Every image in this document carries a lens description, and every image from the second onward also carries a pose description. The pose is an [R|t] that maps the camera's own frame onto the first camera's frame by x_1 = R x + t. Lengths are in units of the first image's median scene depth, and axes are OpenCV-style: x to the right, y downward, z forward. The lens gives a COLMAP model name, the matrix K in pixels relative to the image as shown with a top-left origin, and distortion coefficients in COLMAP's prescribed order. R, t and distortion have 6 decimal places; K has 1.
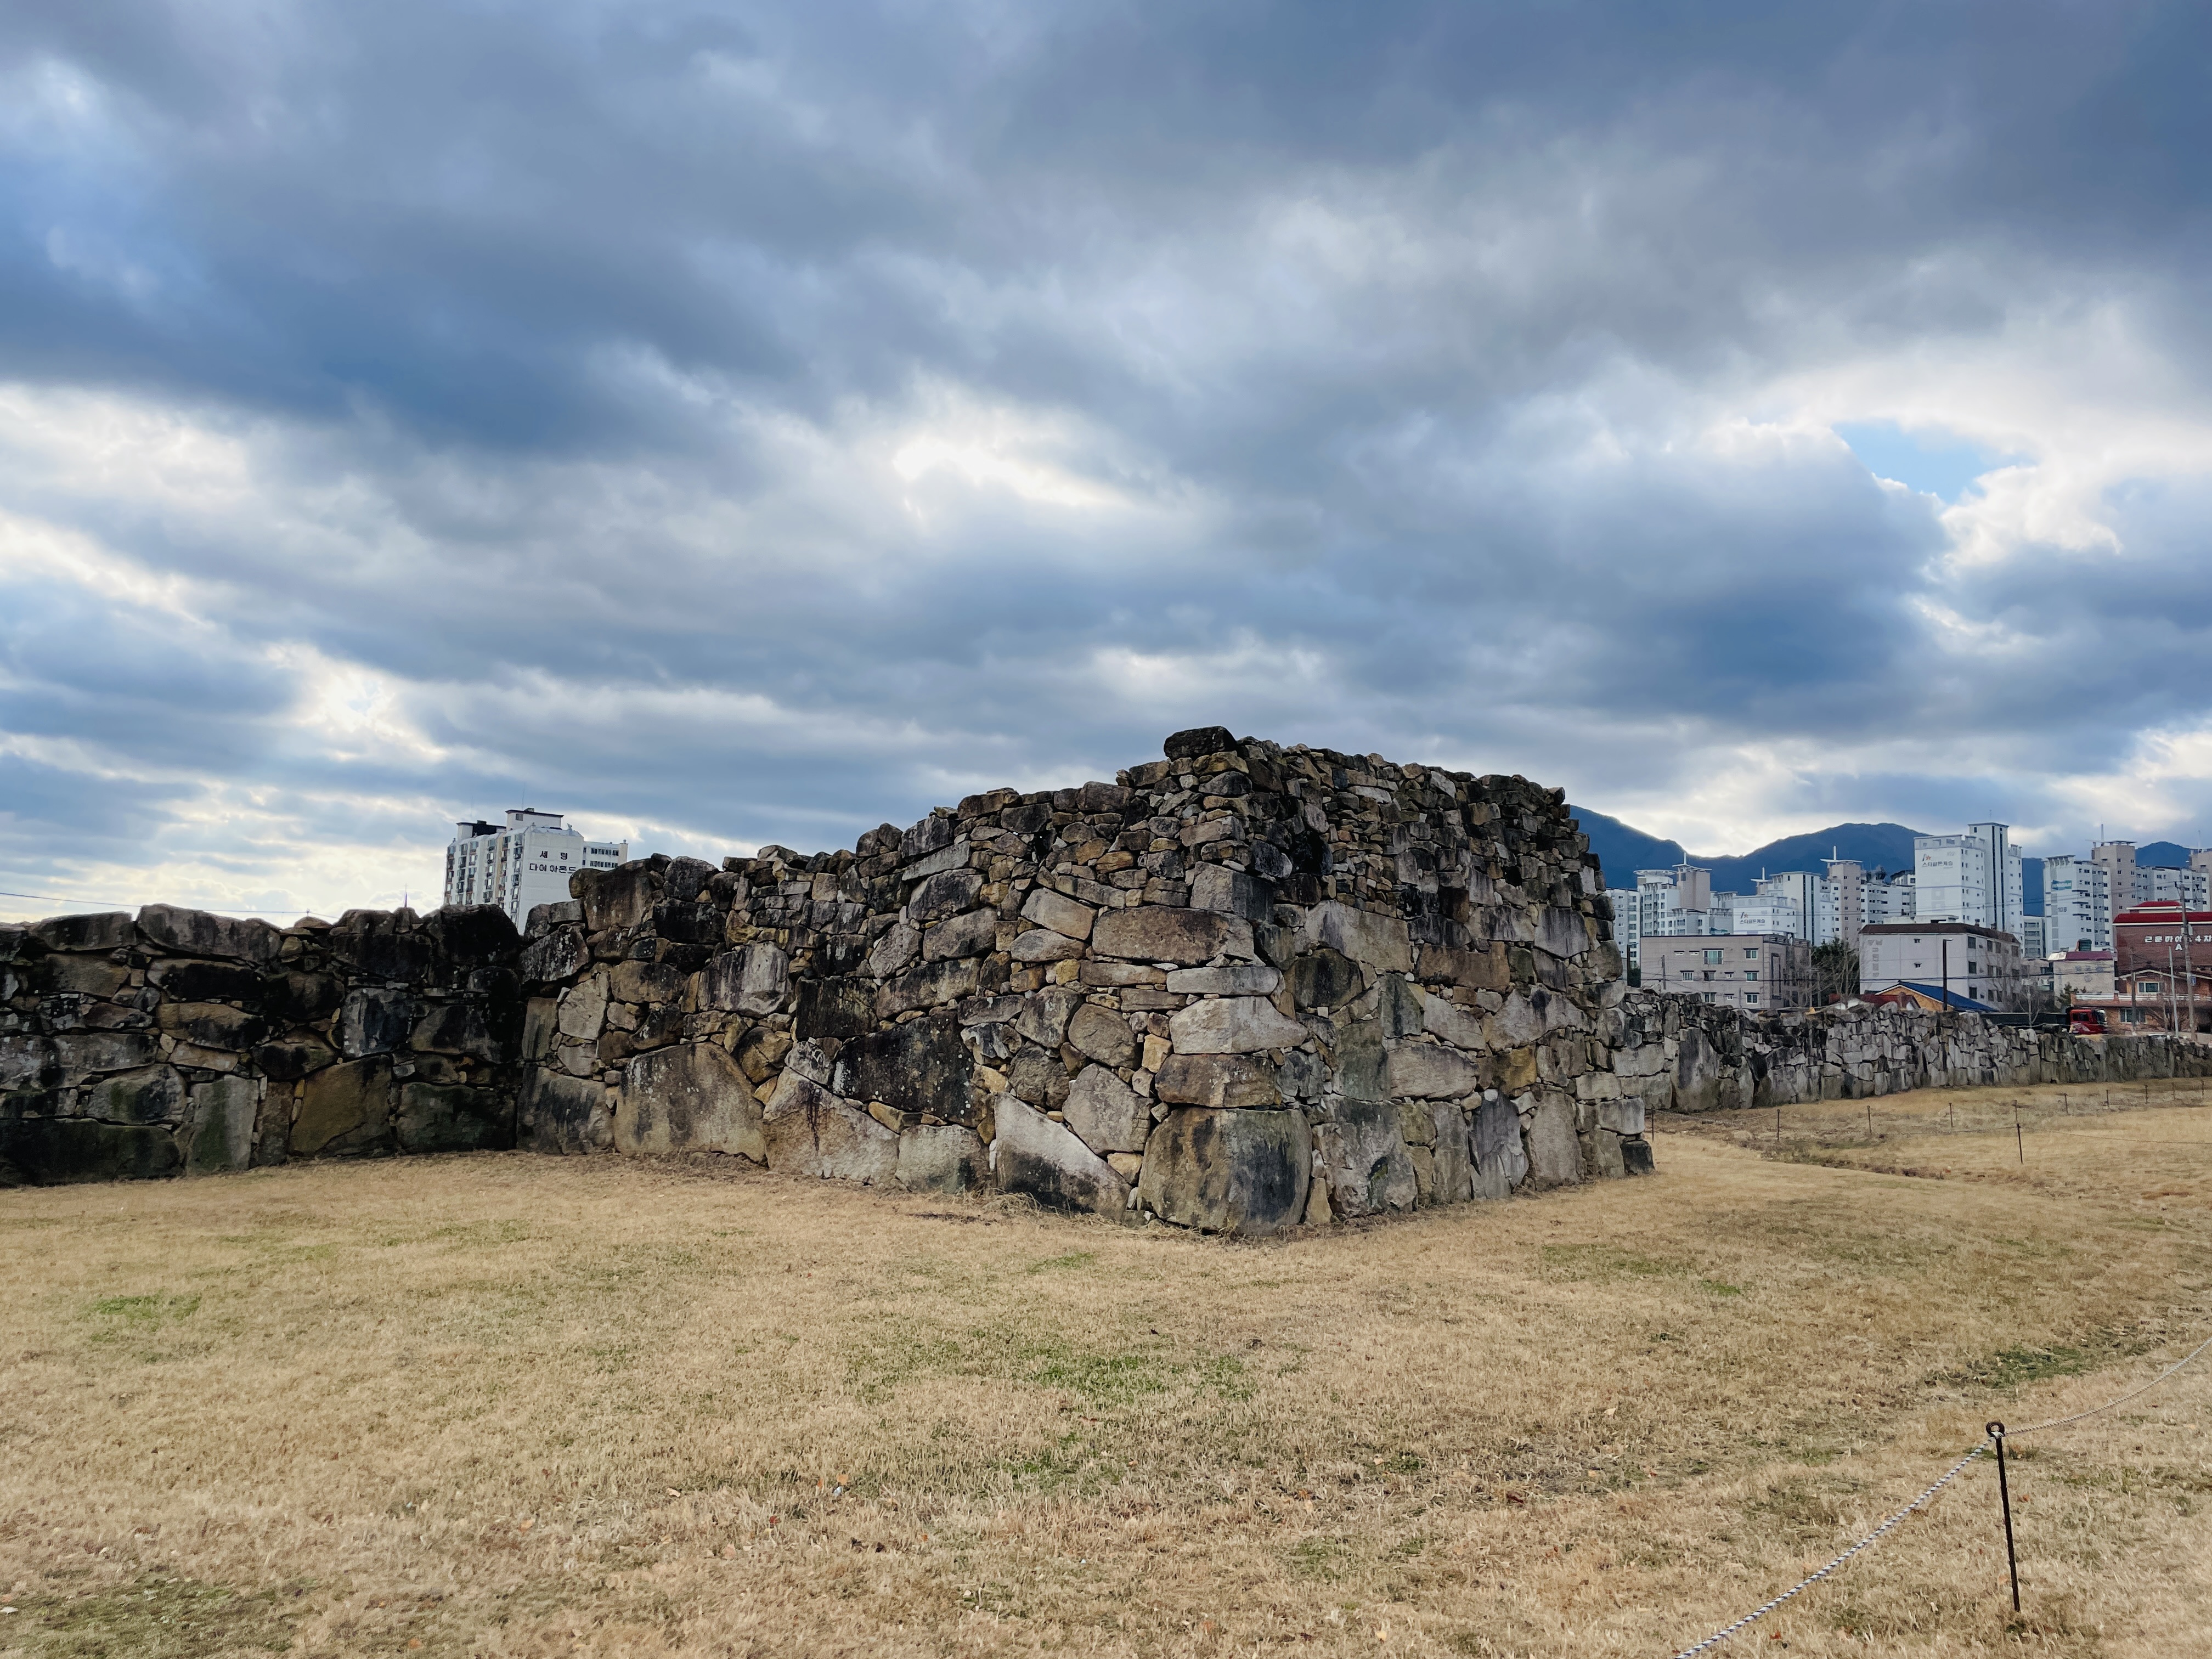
lens RADIAL K [[1692.3, 0, 1106.0], [0, 1692.3, 829.5], [0, 0, 1]] dist [0.013297, -0.004152]
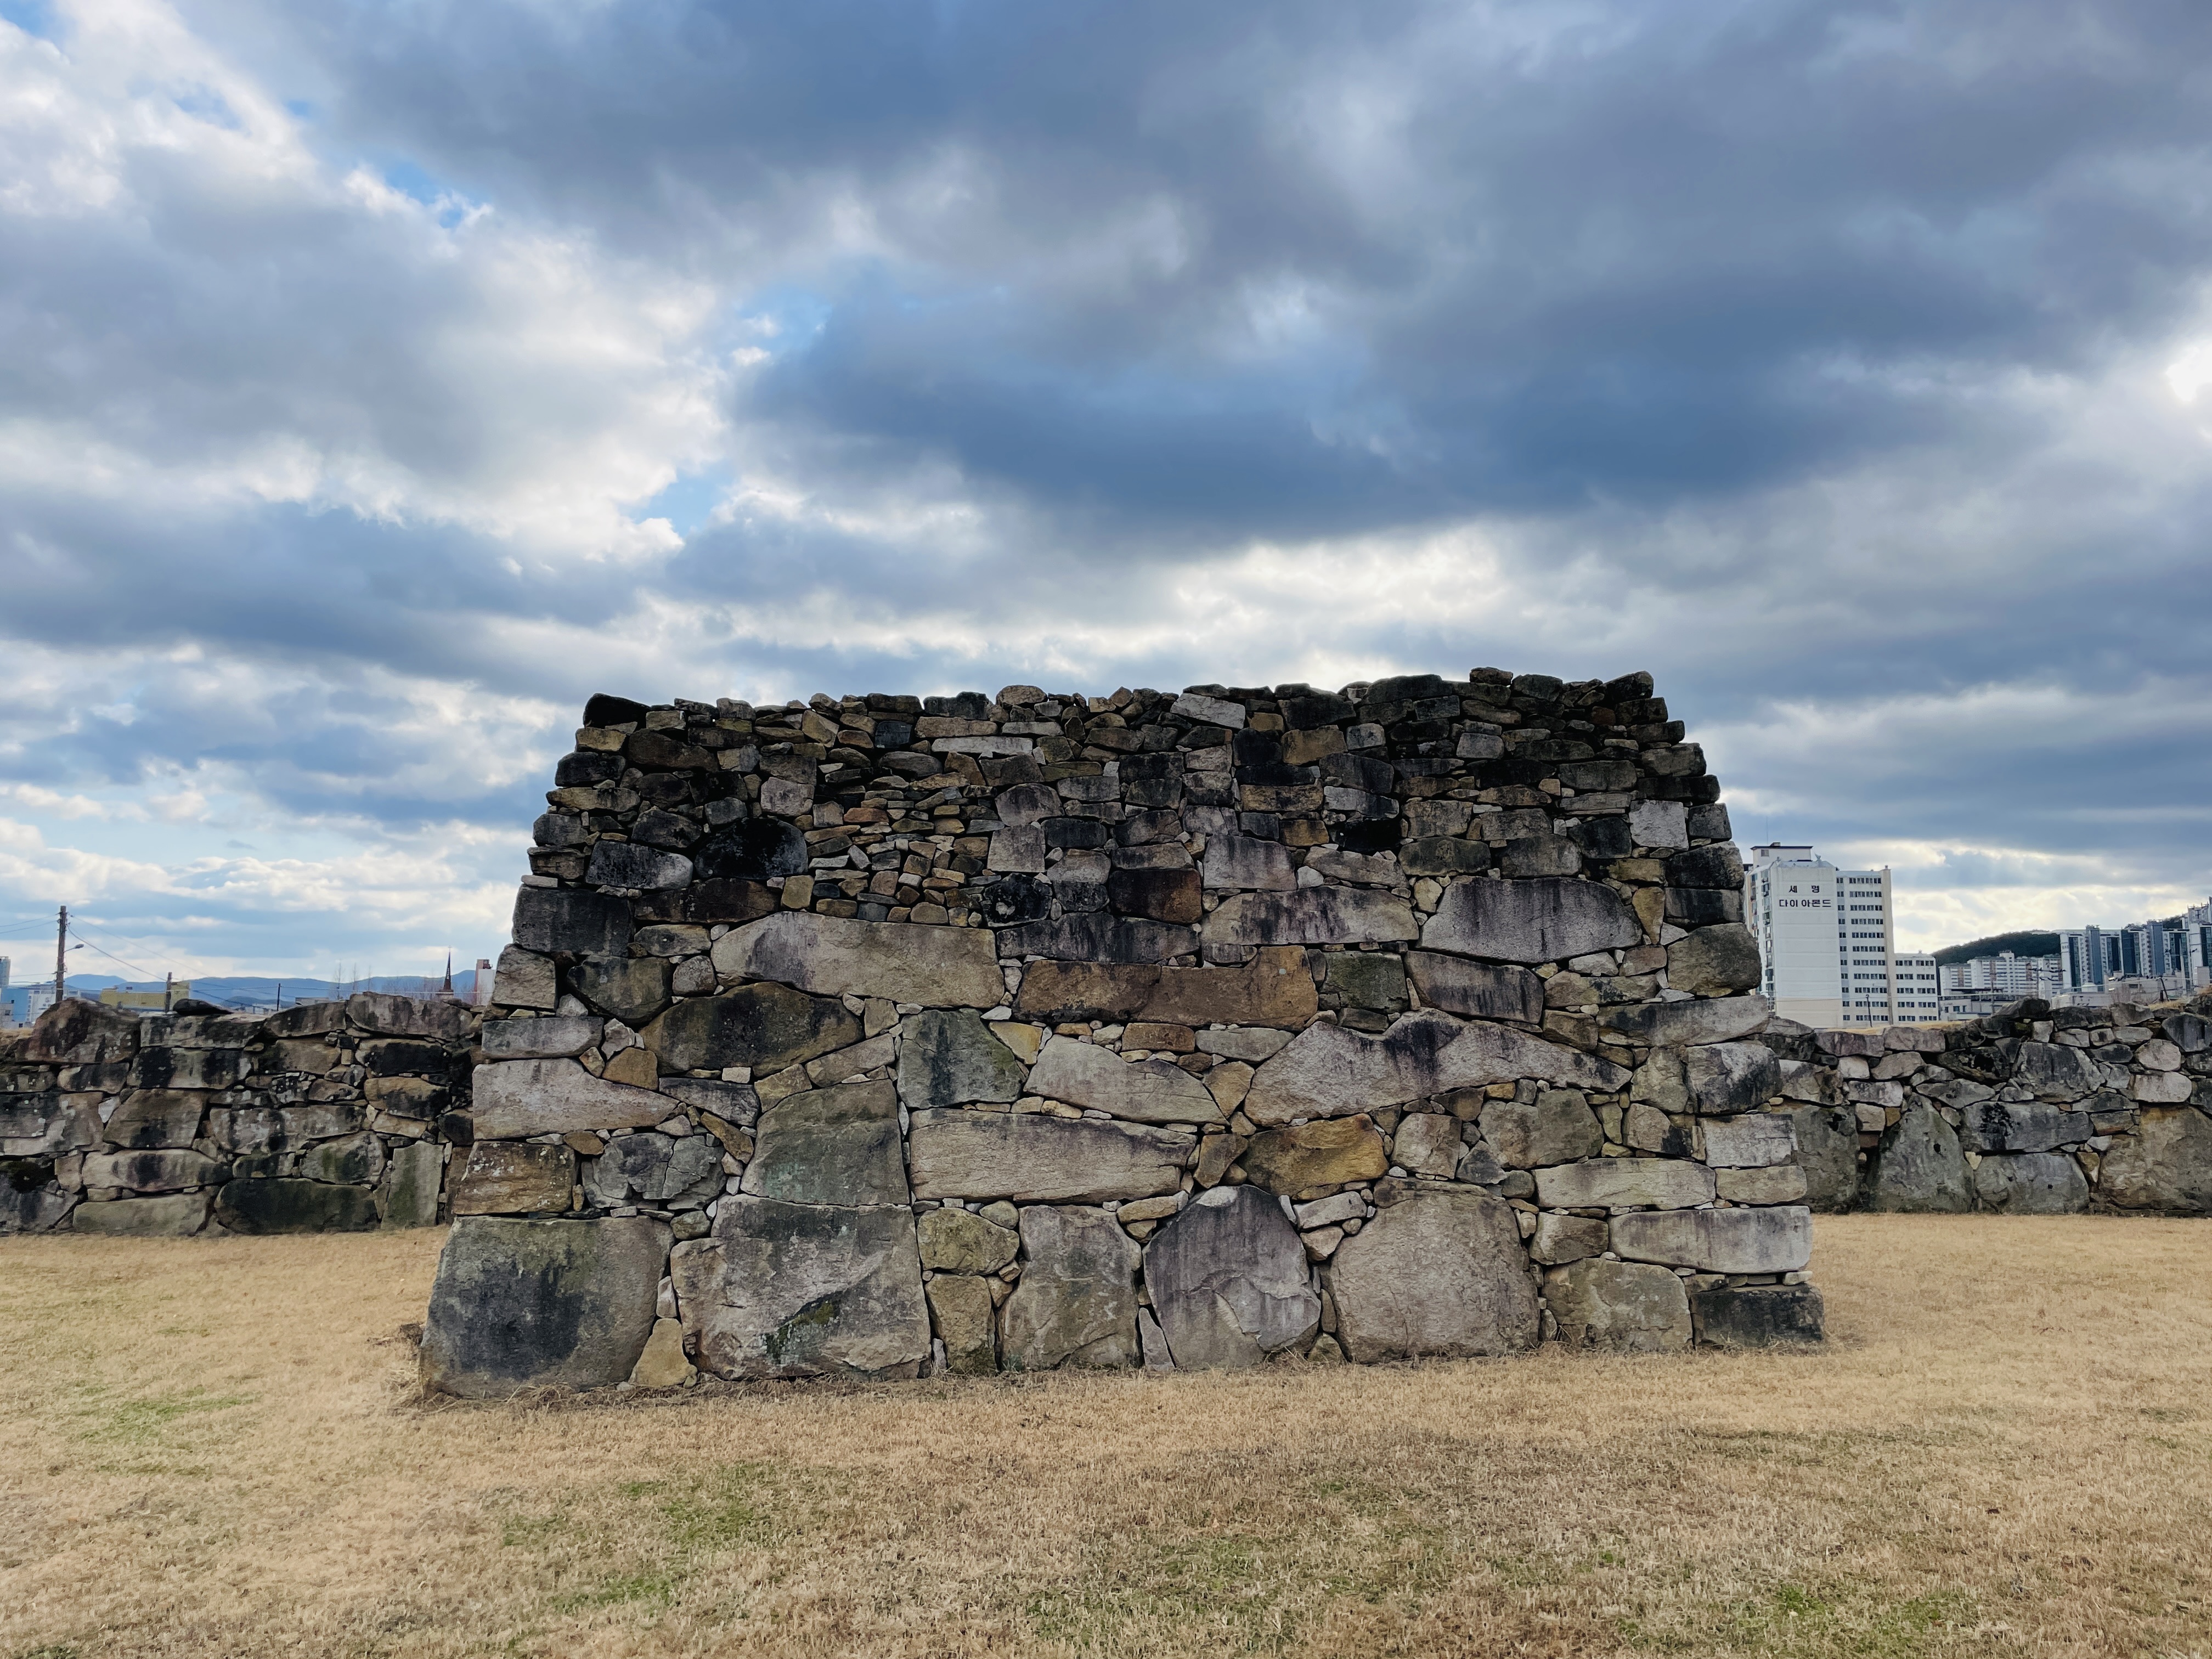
lens RADIAL K [[1652.7, 0, 1106.0], [0, 1652.7, 829.5], [0, 0, 1]] dist [0.077167, -0.100707]
pose [[0.729768, -0.114934, -0.673965, 0.612241], [0.097798, 0.993180, -0.063475, 0.056861], [0.676664, -0.019591, 0.736031, 0.517954]]
